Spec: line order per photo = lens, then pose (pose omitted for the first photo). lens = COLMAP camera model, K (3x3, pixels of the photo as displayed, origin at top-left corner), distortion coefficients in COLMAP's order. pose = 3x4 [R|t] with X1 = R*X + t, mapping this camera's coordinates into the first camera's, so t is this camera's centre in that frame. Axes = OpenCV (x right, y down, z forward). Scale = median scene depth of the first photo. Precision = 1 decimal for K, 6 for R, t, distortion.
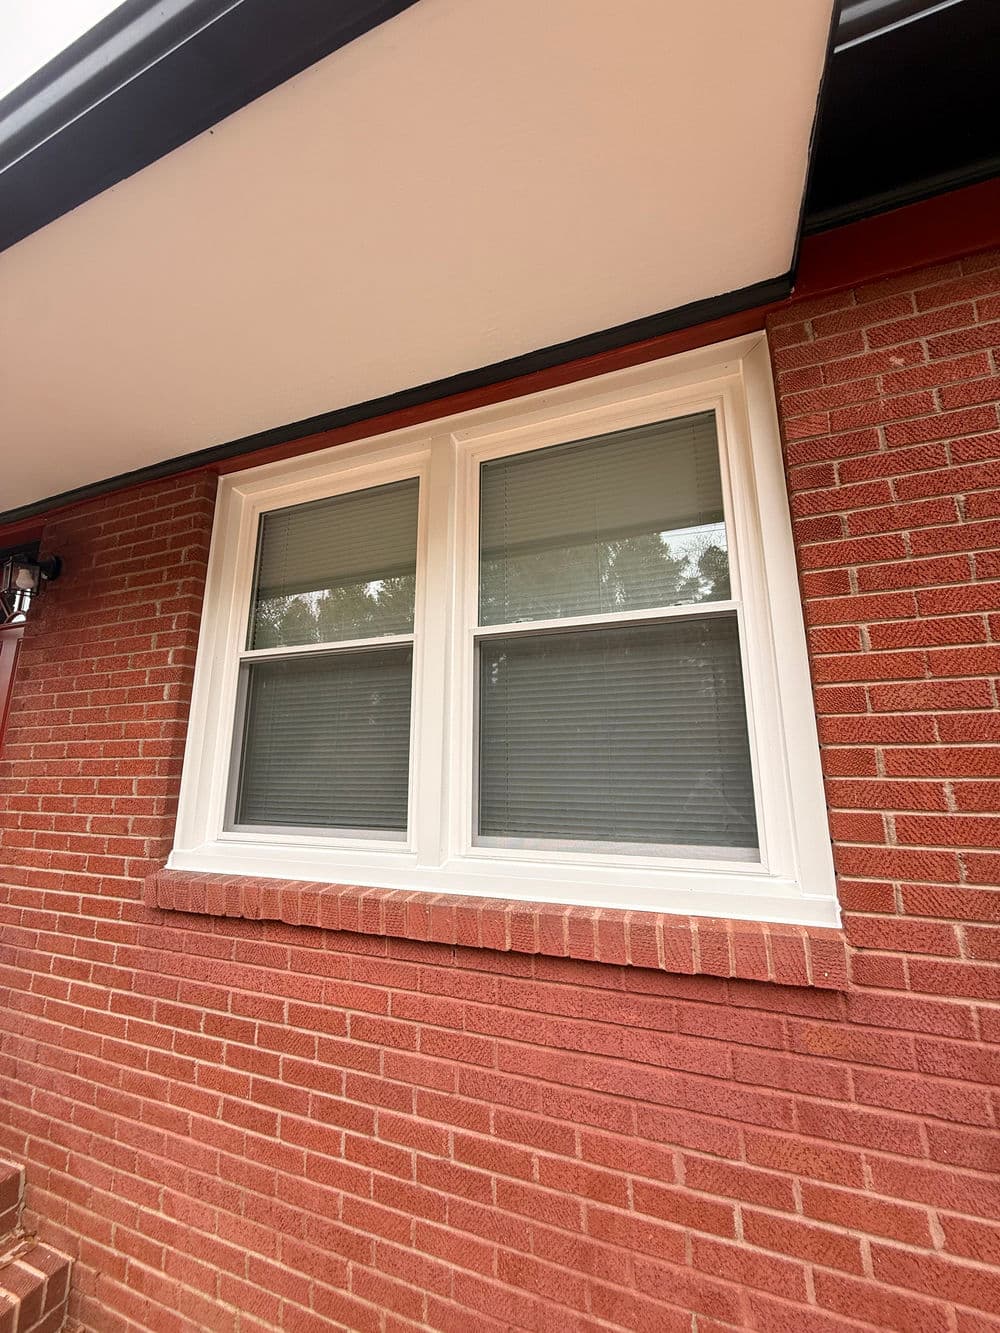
lens RADIAL K [[541.8, 0, 500.0], [0, 541.8, 666.5], [0, 0, 1]] dist [0.001913, -0.000108]
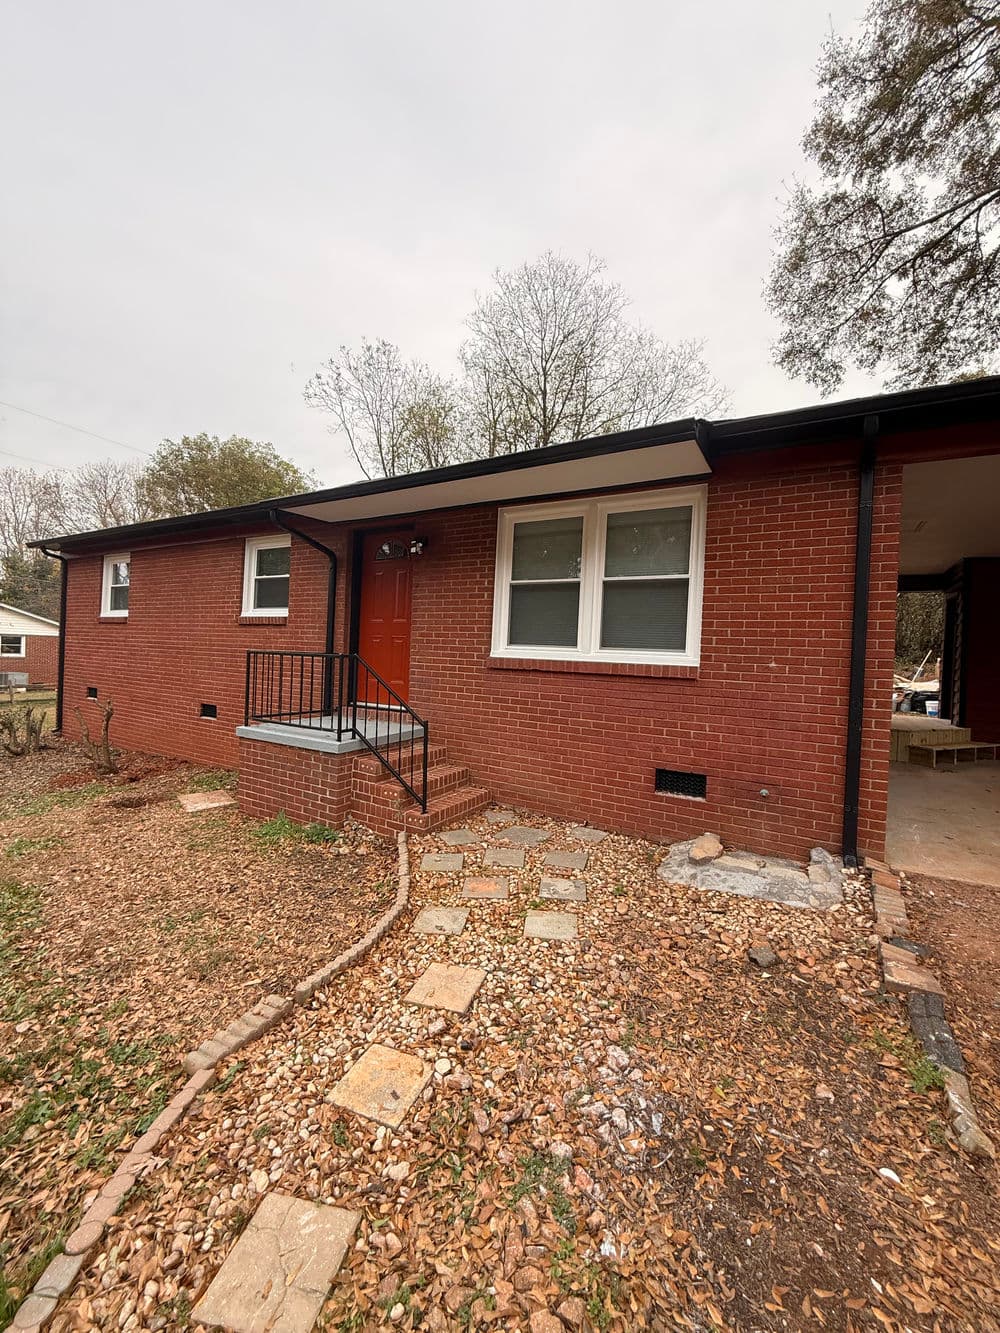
lens RADIAL K [[534.7, 0, 500.0], [0, 534.7, 666.5], [0, 0, 1]] dist [0.000772, 0.000334]
pose [[0.987835, 0.049249, -0.147499, -0.149663], [-0.018011, 0.978375, 0.206051, -0.190731], [0.154458, -0.200888, 0.967361, -1.995518]]
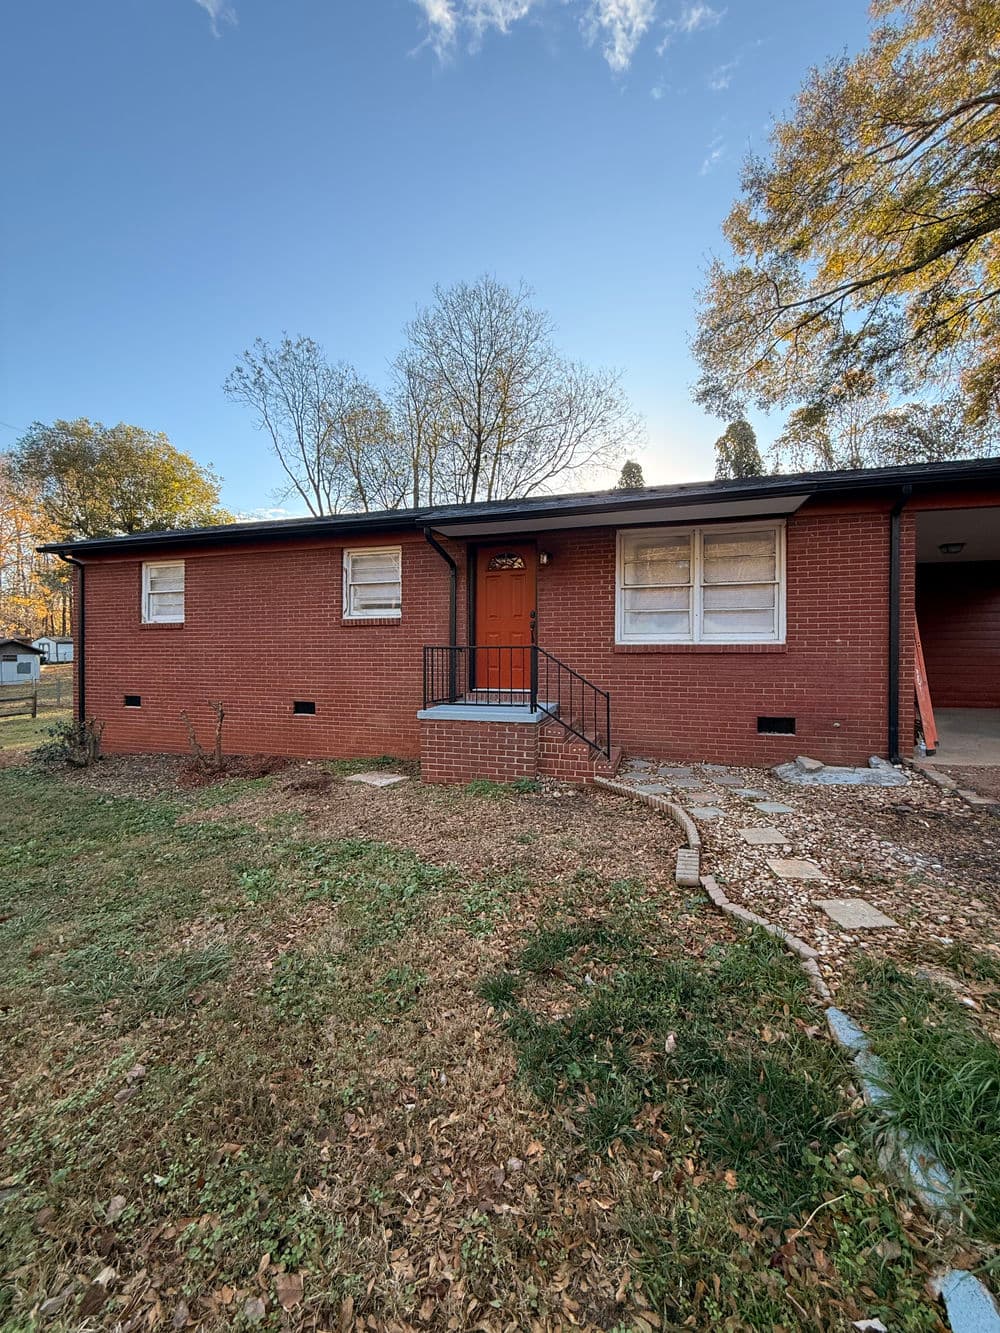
lens RADIAL K [[541.8, 0, 500.0], [0, 541.8, 666.5], [0, 0, 1]] dist [0.001913, -0.000108]
pose [[0.996505, 0.006358, 0.083292, -1.922267], [-0.023014, 0.979408, 0.200576, -0.240739], [-0.080302, -0.201792, 0.976131, -2.953181]]
